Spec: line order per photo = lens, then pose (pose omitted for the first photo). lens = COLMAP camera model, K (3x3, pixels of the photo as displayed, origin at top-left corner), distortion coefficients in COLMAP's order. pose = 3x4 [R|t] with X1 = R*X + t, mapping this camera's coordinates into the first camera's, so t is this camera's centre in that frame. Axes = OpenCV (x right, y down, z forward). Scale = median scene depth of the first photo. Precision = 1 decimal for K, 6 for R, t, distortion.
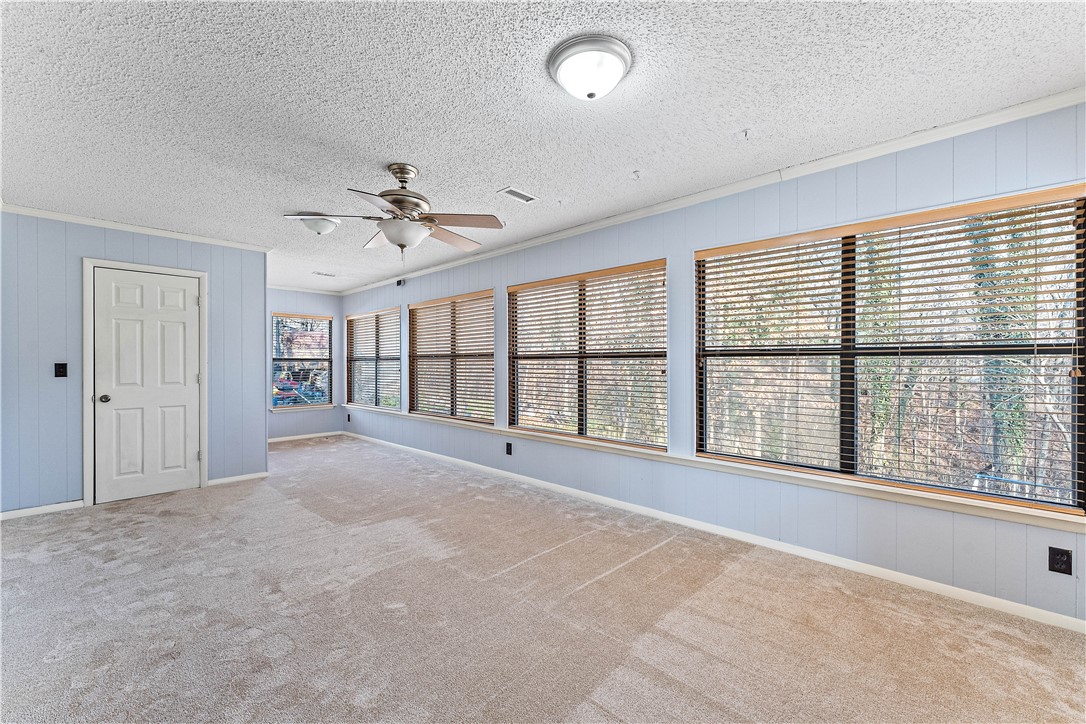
lens RADIAL K [[436.1, 0, 540.1], [0, 436.1, 361.6], [0, 0, 1]] dist [-0.000019, -0.000253]
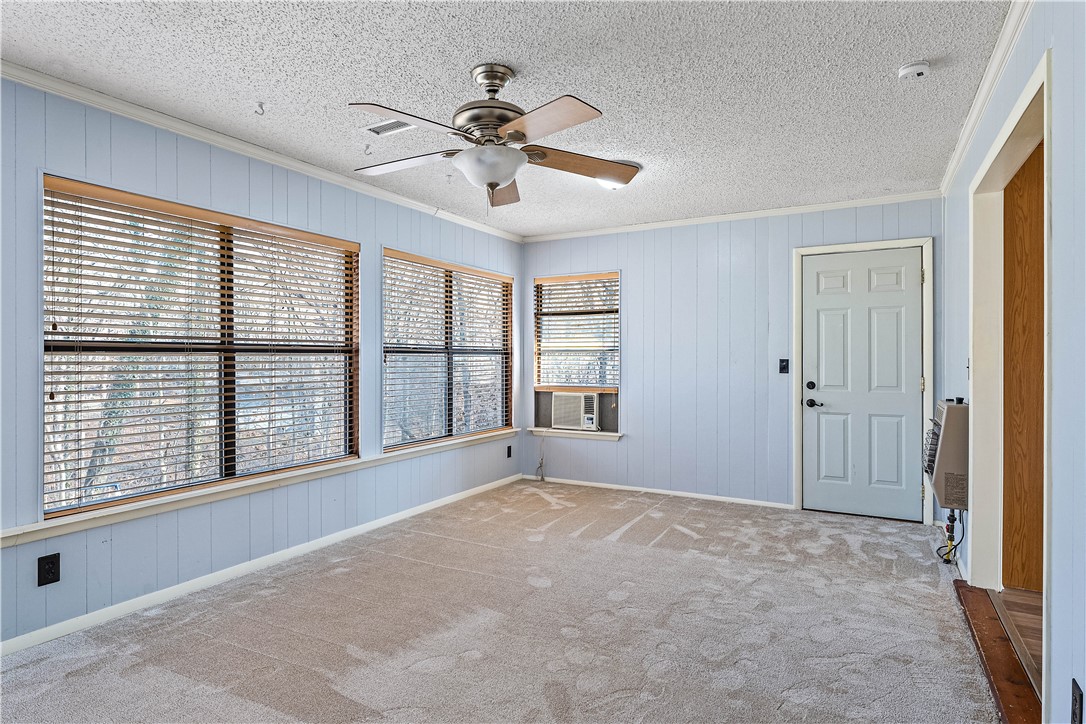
lens RADIAL K [[610.2, 0, 545.6], [0, 610.2, 359.2], [0, 0, 1]] dist [-0.001485, -0.000239]
pose [[-0.253225, -0.002240, 0.967405, -0.910139], [-0.001633, 0.999997, 0.001888, -0.000153], [-0.967406, -0.001102, -0.253227, 0.841202]]
